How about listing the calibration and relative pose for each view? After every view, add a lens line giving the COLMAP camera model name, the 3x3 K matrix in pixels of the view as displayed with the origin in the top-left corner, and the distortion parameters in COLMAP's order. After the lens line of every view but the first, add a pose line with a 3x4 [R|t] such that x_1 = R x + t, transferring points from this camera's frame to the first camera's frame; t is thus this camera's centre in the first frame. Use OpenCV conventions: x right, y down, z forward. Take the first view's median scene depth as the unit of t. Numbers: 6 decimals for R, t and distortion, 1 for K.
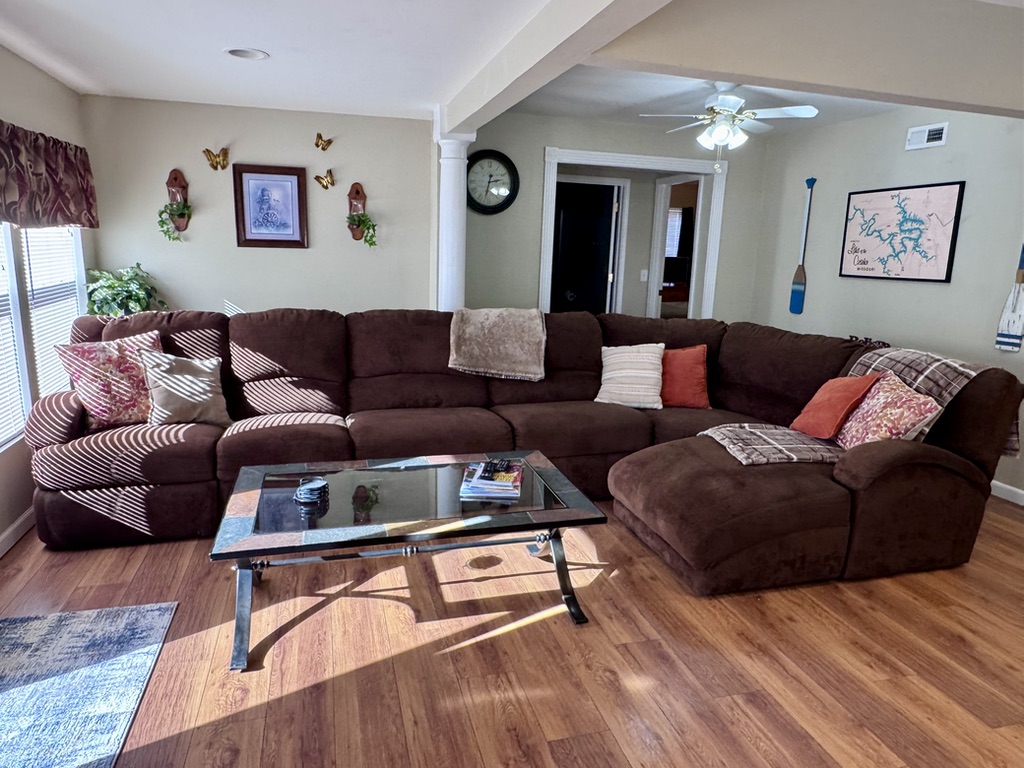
lens RADIAL K [[647.7, 0, 512.0], [0, 647.7, 384.0], [0, 0, 1]] dist [-0.005163, -0.001256]
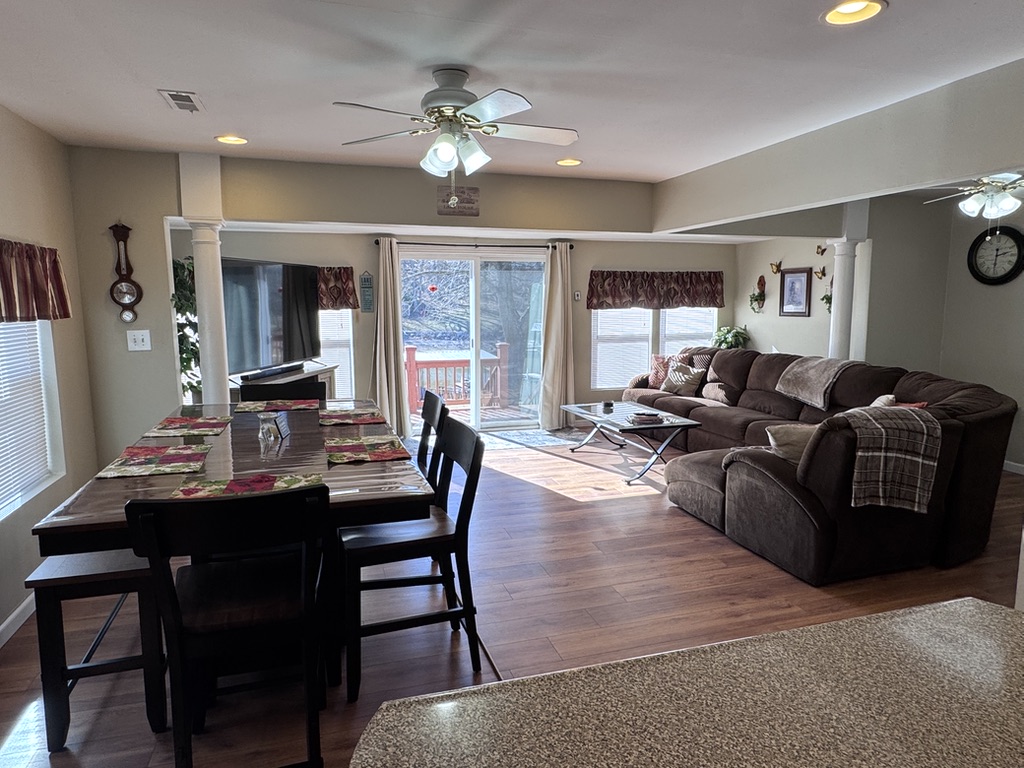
lens RADIAL K [[653.9, 0, 512.0], [0, 653.9, 384.0], [0, 0, 1]] dist [0.001950, 0.000412]
pose [[0.019466, 0.092947, -0.995481, 1.352652], [-0.209070, 0.974036, 0.086857, -0.039800], [0.977707, 0.206434, 0.038393, 0.279772]]
